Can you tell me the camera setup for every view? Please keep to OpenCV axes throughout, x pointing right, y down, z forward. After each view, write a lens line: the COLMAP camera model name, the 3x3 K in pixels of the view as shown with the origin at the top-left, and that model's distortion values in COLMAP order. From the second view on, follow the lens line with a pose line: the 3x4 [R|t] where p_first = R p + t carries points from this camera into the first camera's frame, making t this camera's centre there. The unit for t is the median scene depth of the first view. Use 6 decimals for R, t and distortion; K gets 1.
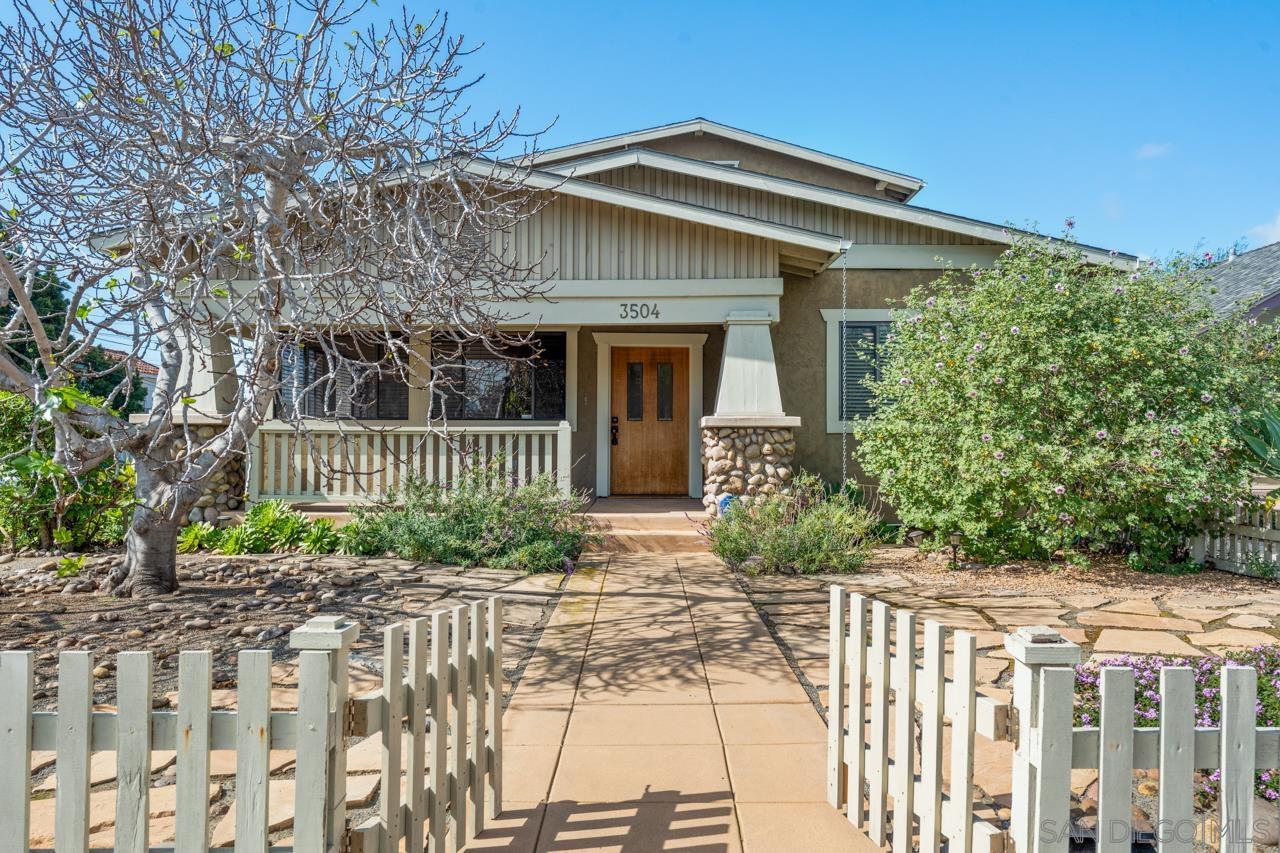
lens RADIAL K [[919.4, 0, 640.1], [0, 919.4, 422.7], [0, 0, 1]] dist [0.010519, 0.003467]
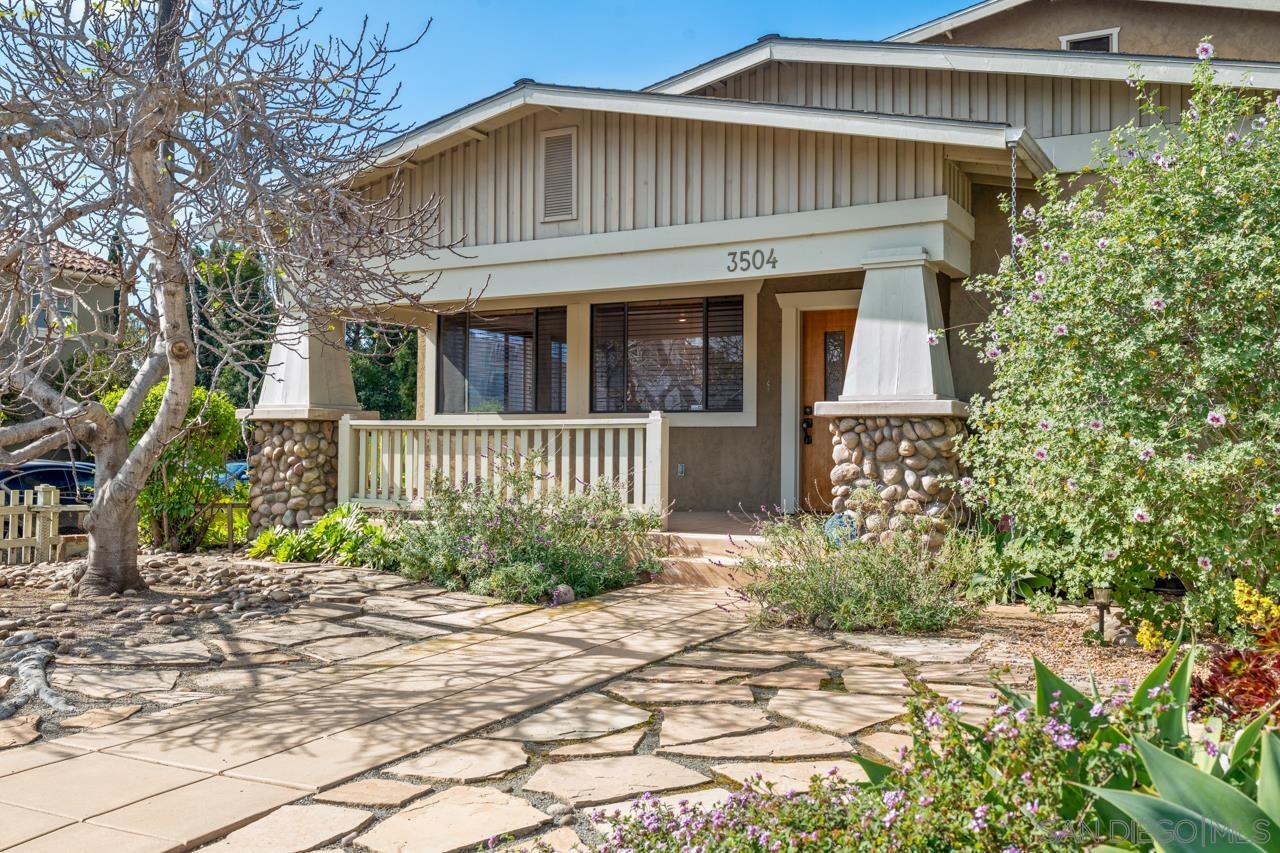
lens RADIAL K [[1156.4, 0, 640.2], [0, 1156.4, 431.6], [0, 0, 1]] dist [-0.014298, -0.002934]
pose [[0.887139, -0.003138, -0.461492, 0.358640], [0.006661, 0.999960, 0.006005, 0.009714], [0.461455, -0.008401, 0.887124, 0.142971]]
